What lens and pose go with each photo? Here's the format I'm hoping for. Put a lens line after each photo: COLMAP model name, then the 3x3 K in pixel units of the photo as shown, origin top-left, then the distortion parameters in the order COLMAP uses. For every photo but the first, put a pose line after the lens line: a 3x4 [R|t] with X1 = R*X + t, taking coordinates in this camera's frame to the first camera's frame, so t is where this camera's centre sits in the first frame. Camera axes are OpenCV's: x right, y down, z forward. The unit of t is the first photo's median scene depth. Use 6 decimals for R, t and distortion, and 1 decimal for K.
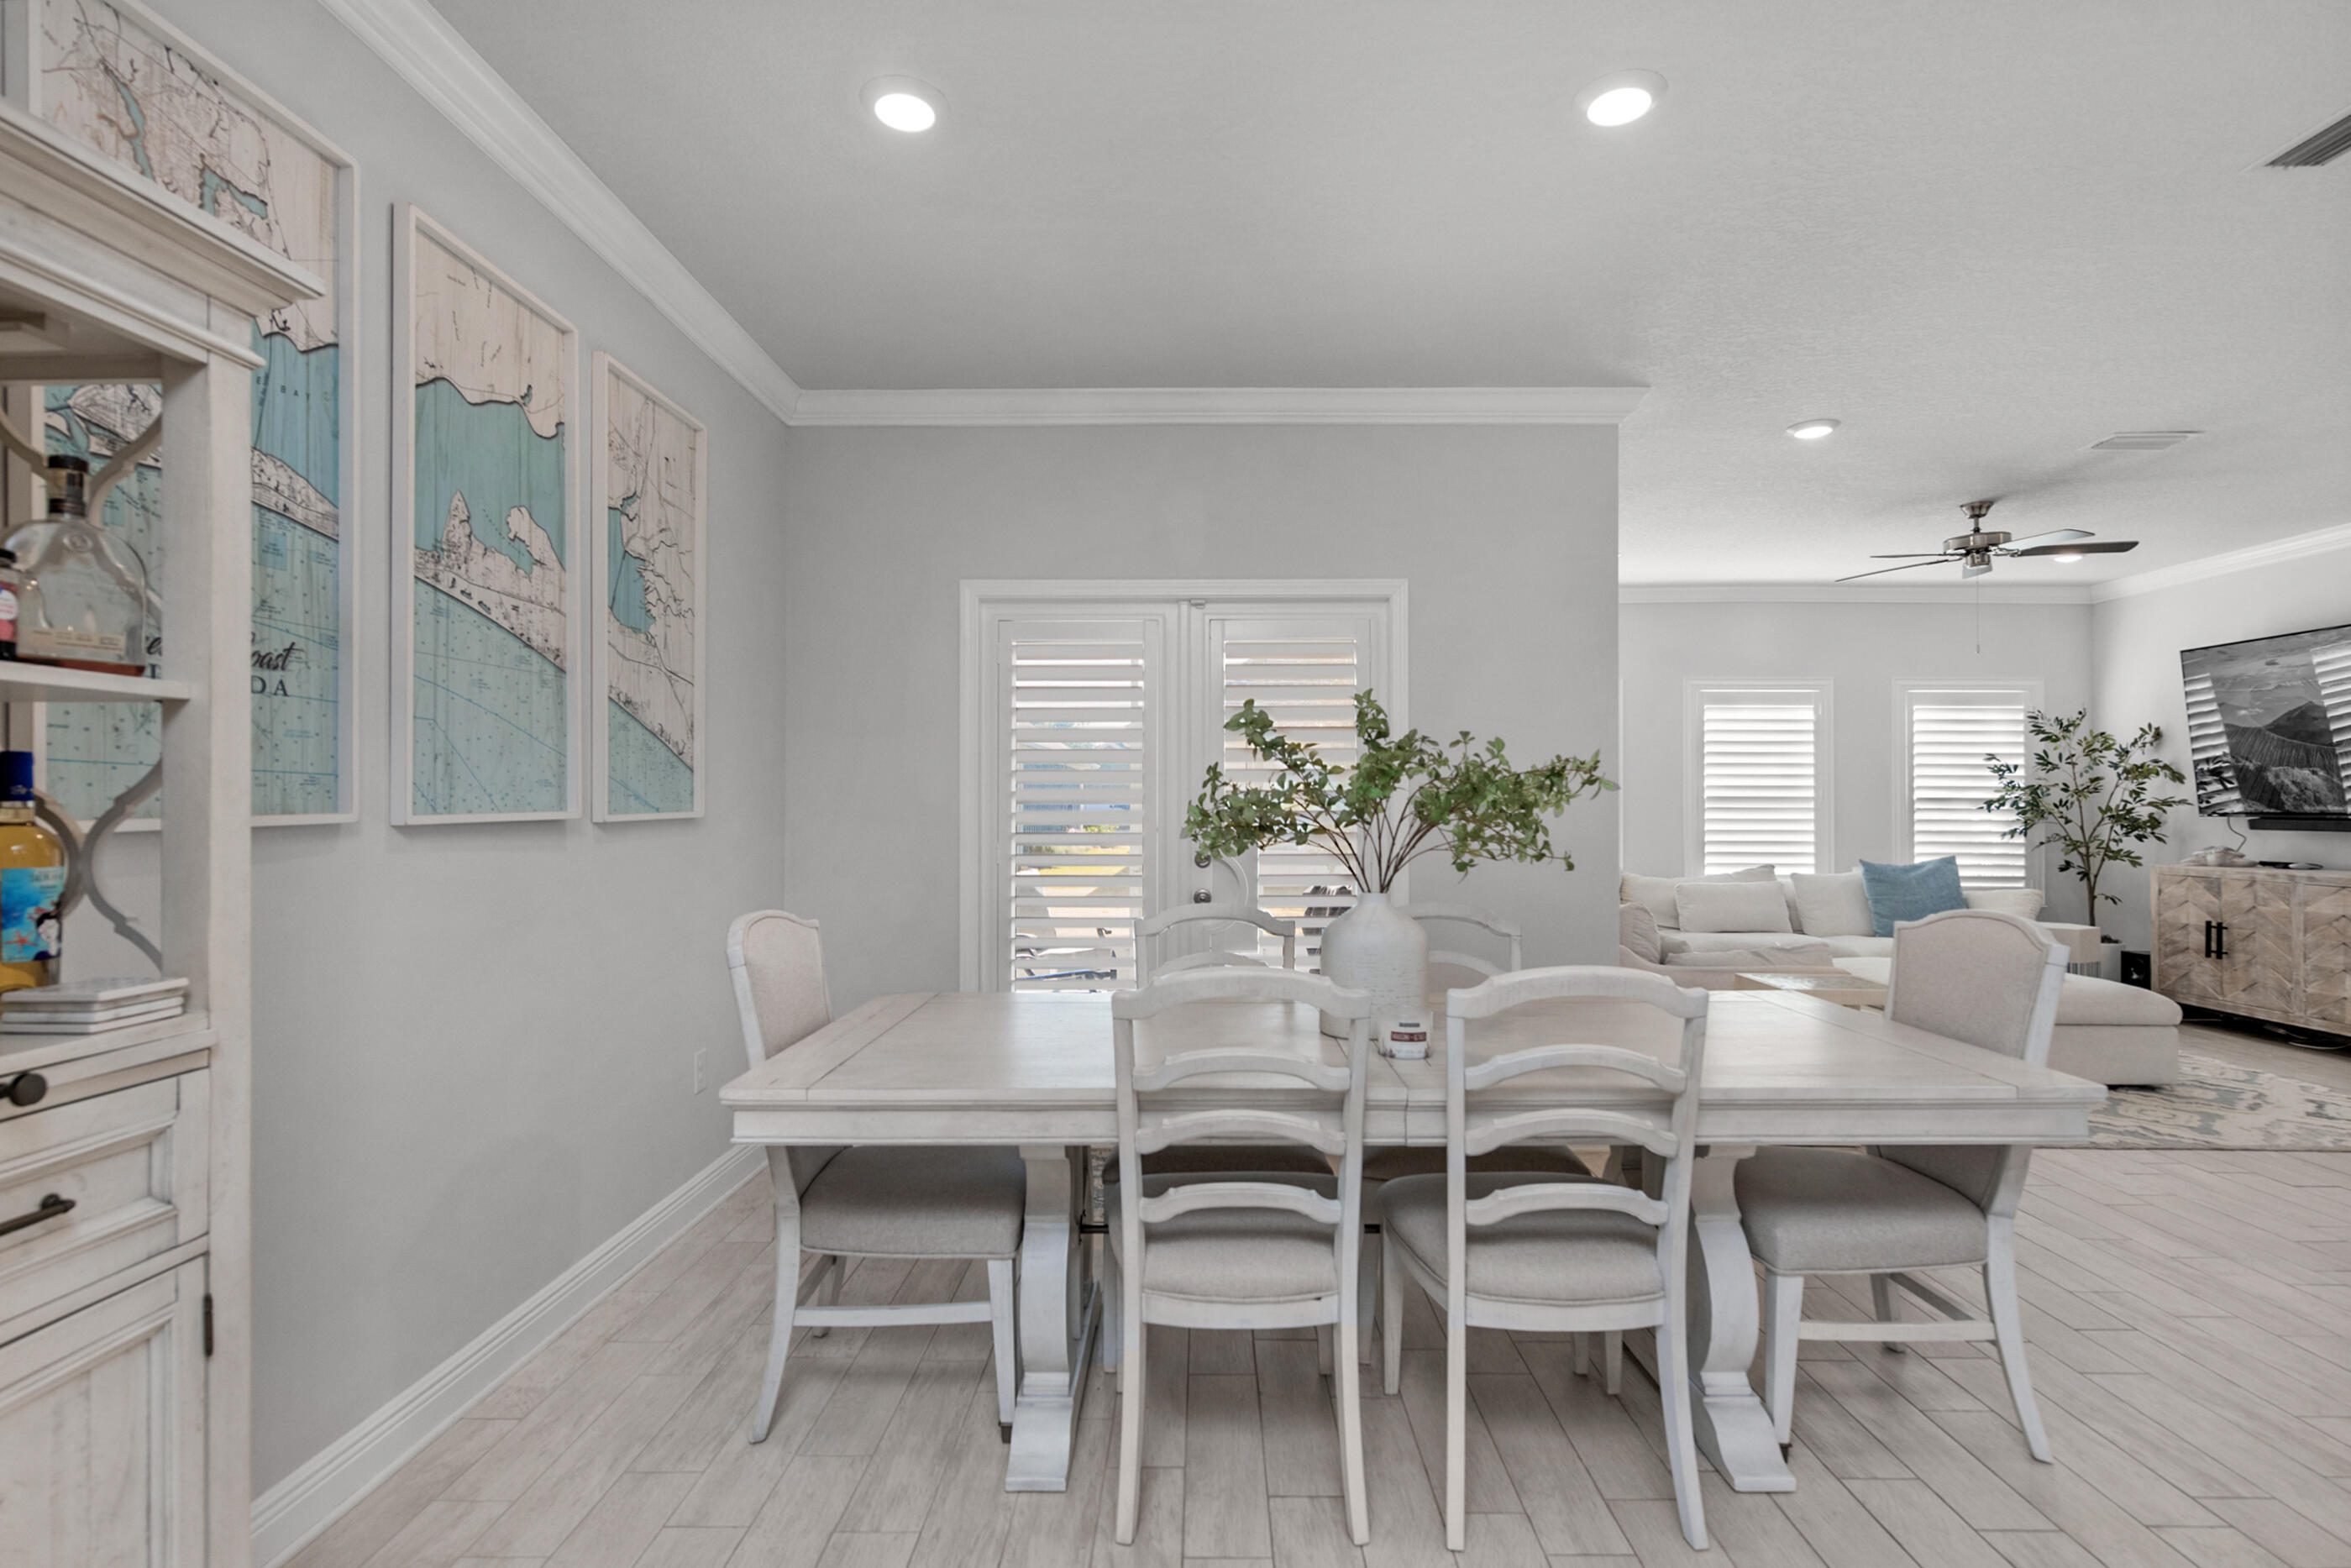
lens RADIAL K [[1141.8, 0, 1213.9], [0, 1141.8, 787.6], [0, 0, 1]] dist [0.005740, 0.000538]
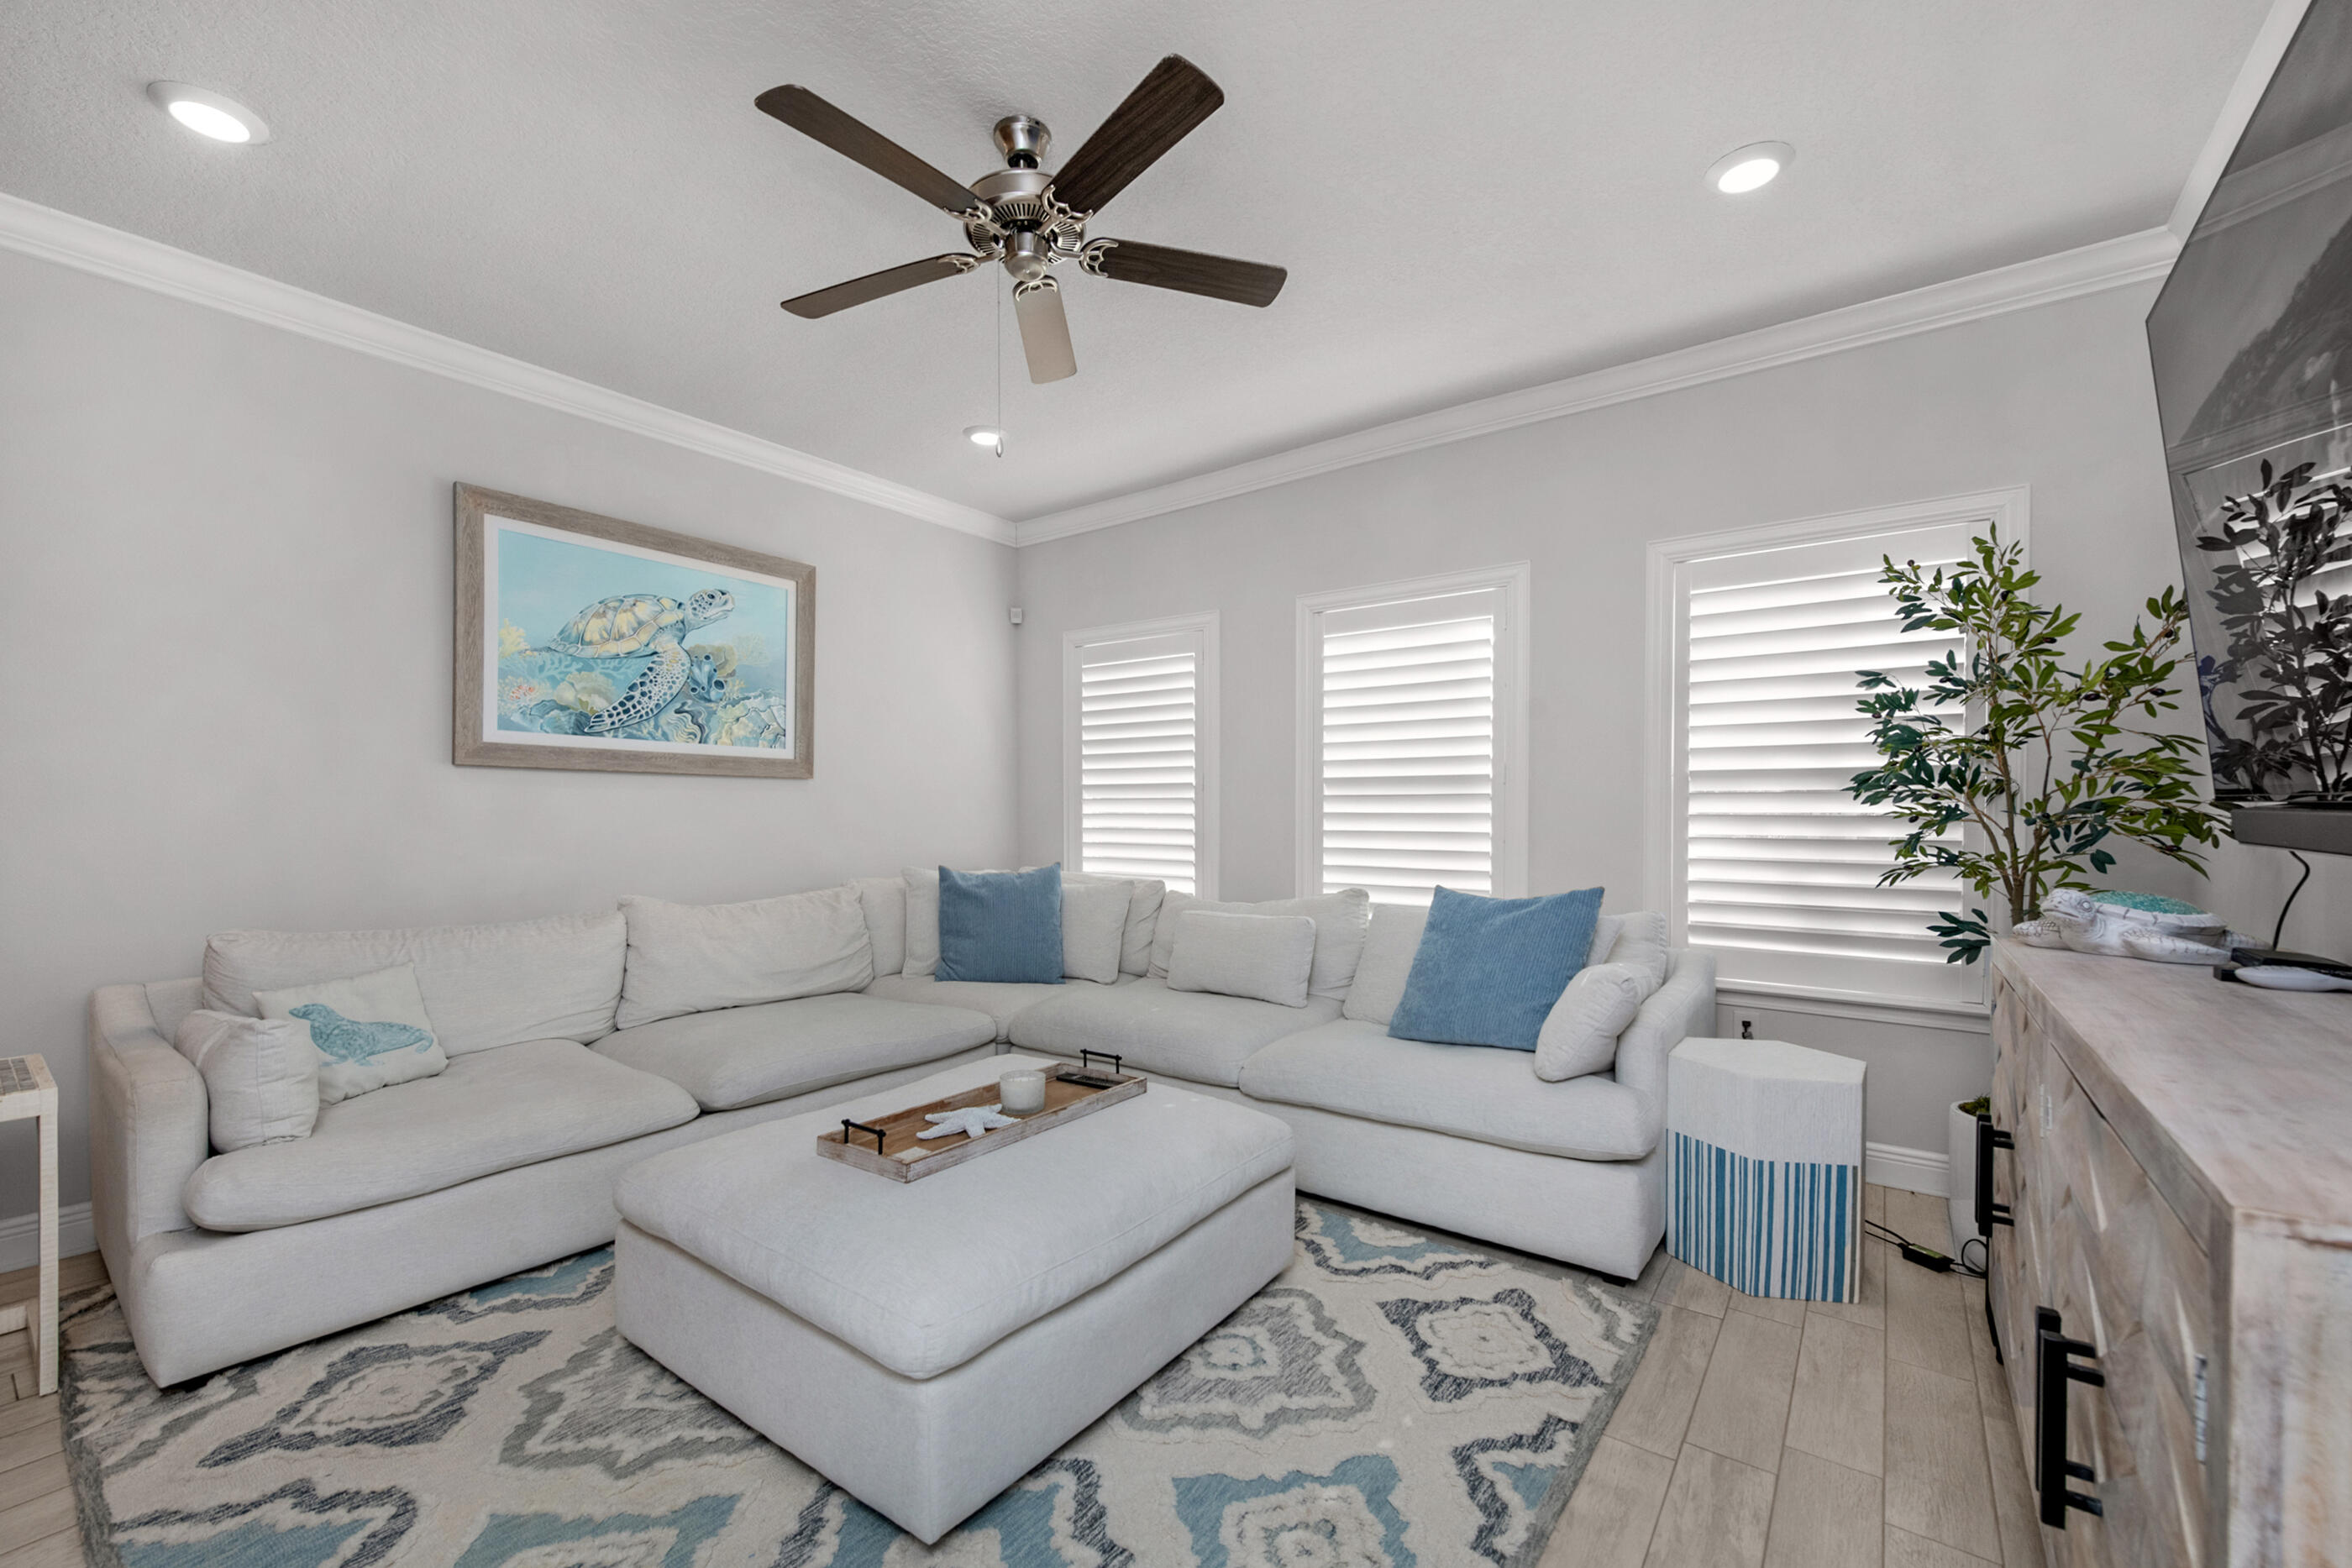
lens RADIAL K [[956.5, 0, 1162.2], [0, 956.5, 797.9], [0, 0, 1]] dist [-0.030150, 0.009940]
pose [[0.786871, -0.009174, -0.617050, 1.510352], [0.014063, 0.999896, 0.003068, 0.034929], [0.616958, -0.011092, 0.786918, 1.162240]]
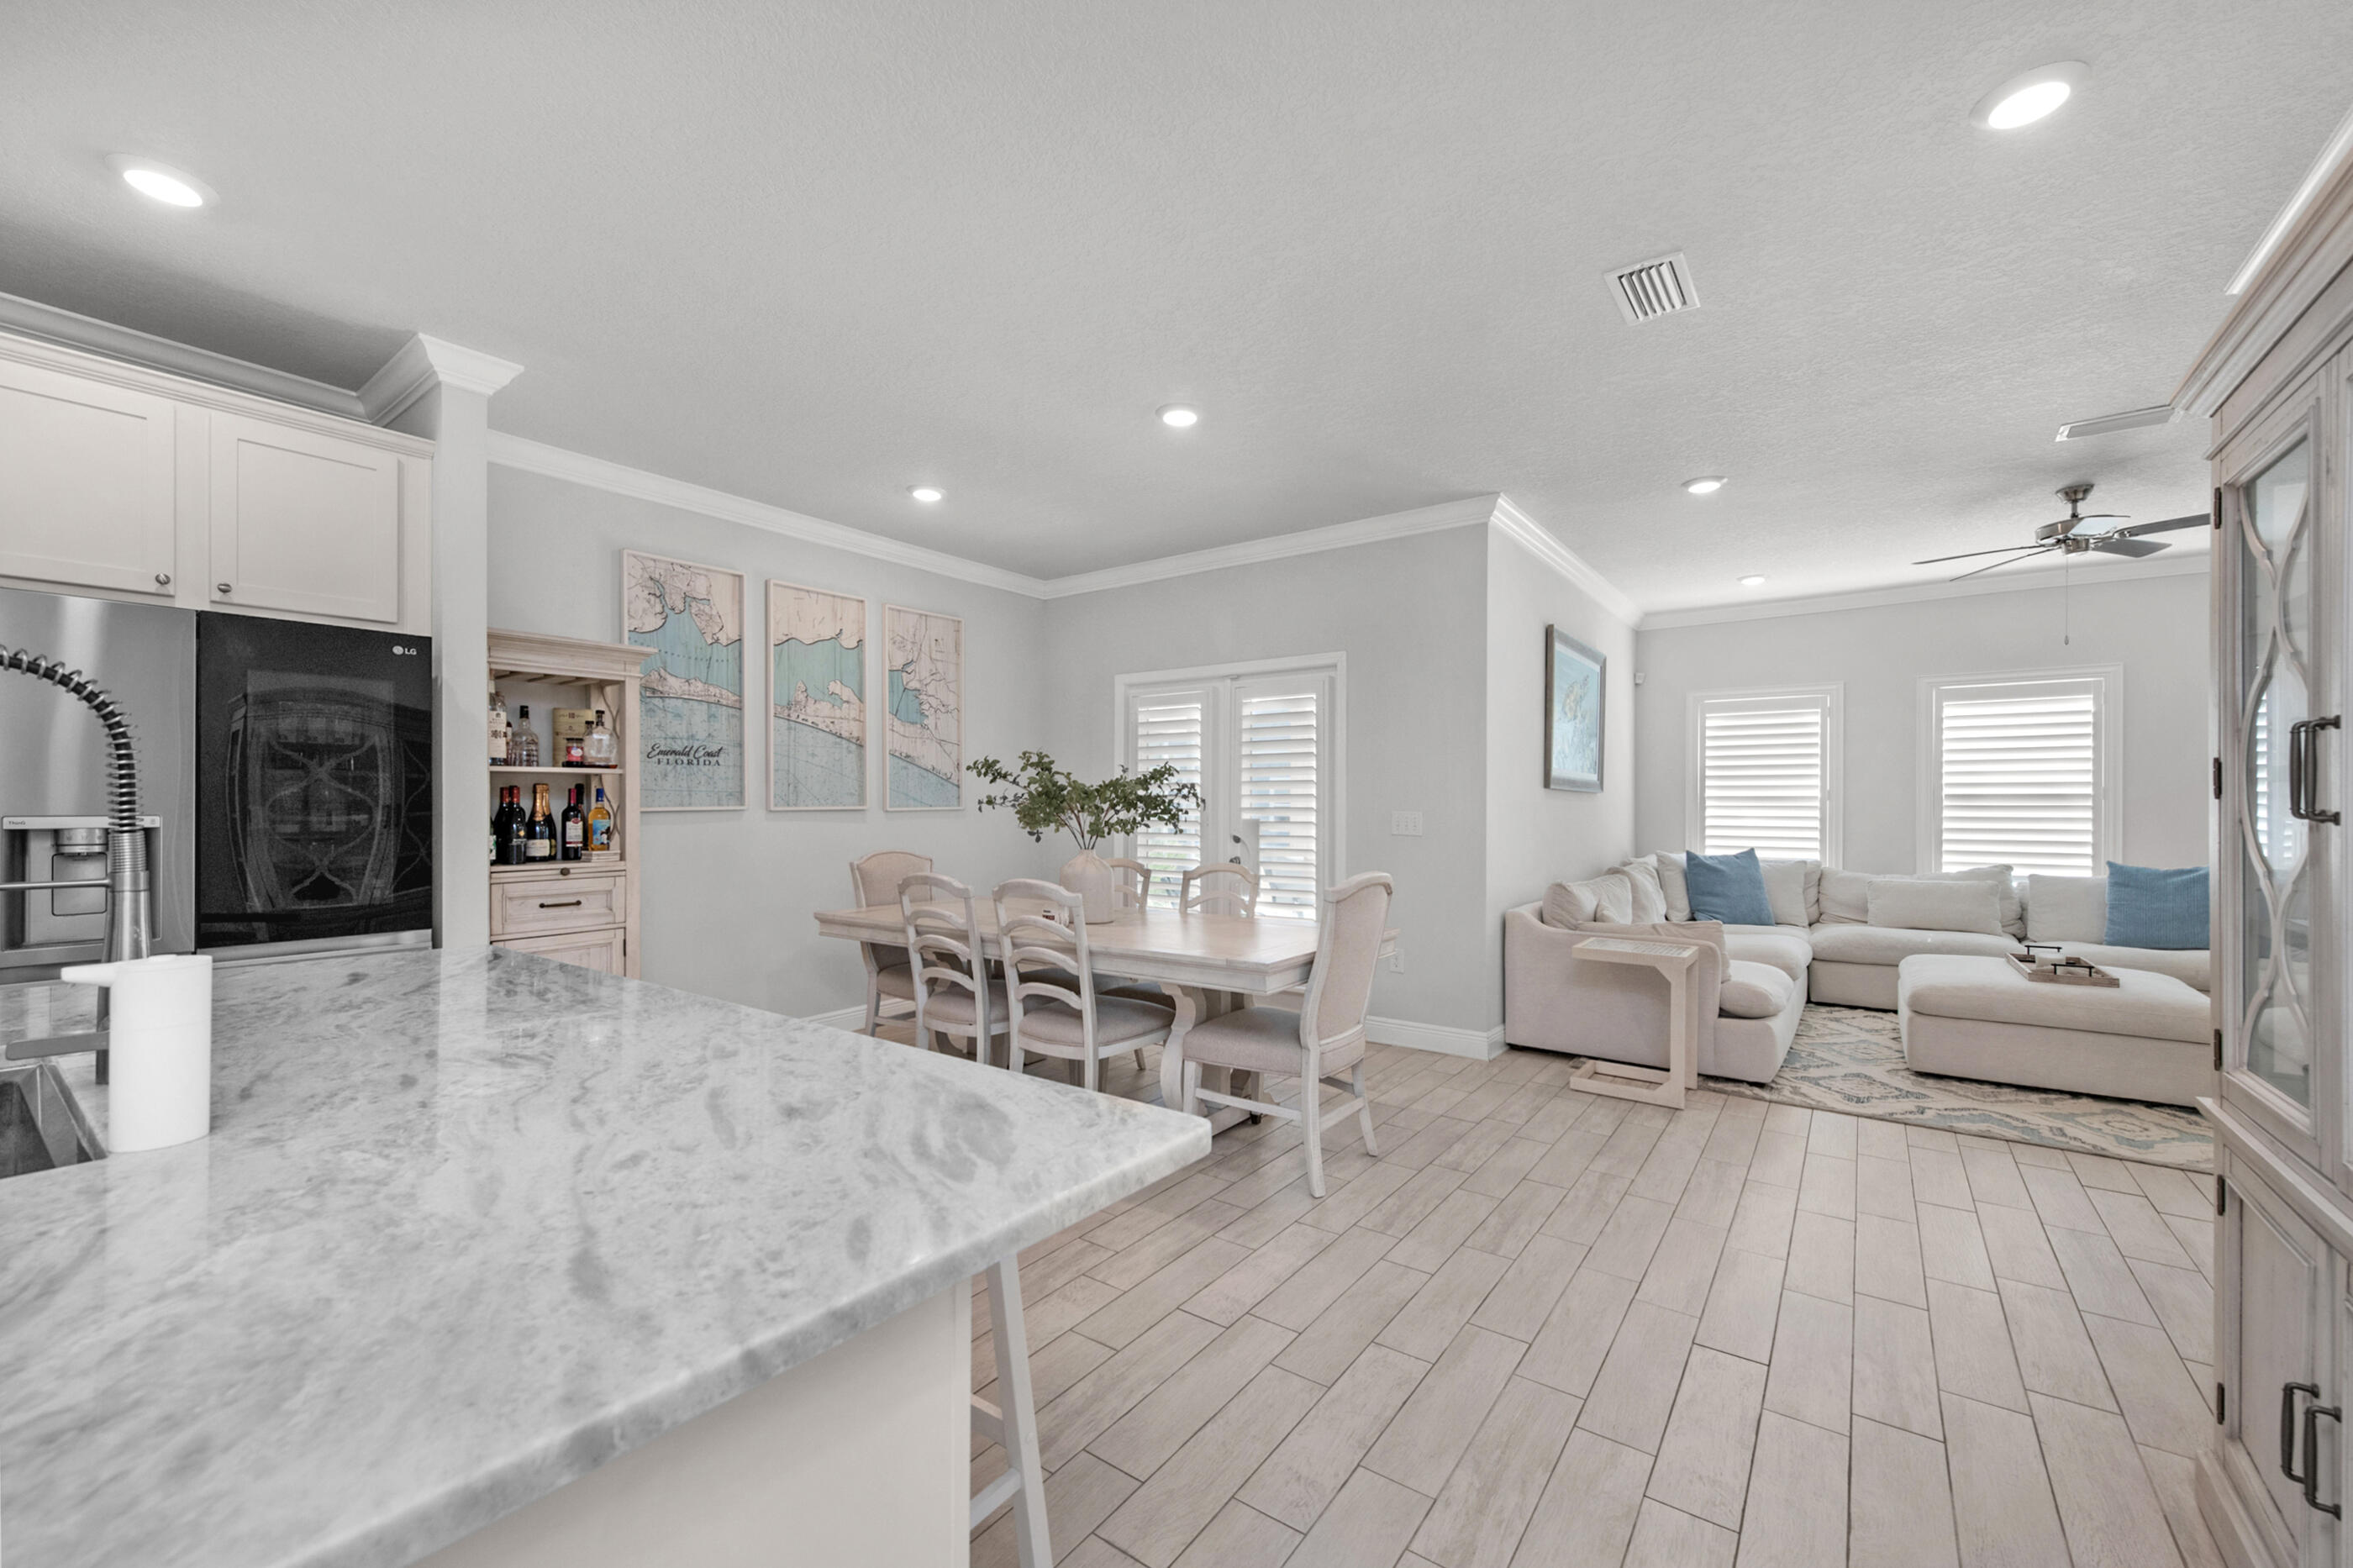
lens RADIAL K [[939.5, 0, 1181.2], [0, 939.5, 791.3], [0, 0, 1]] dist [-0.002562, -0.000229]
pose [[0.803984, -0.009483, -0.594575, 0.842206], [0.009696, 0.999949, -0.002839, 0.002088], [0.594571, -0.003483, 0.804035, -0.119946]]
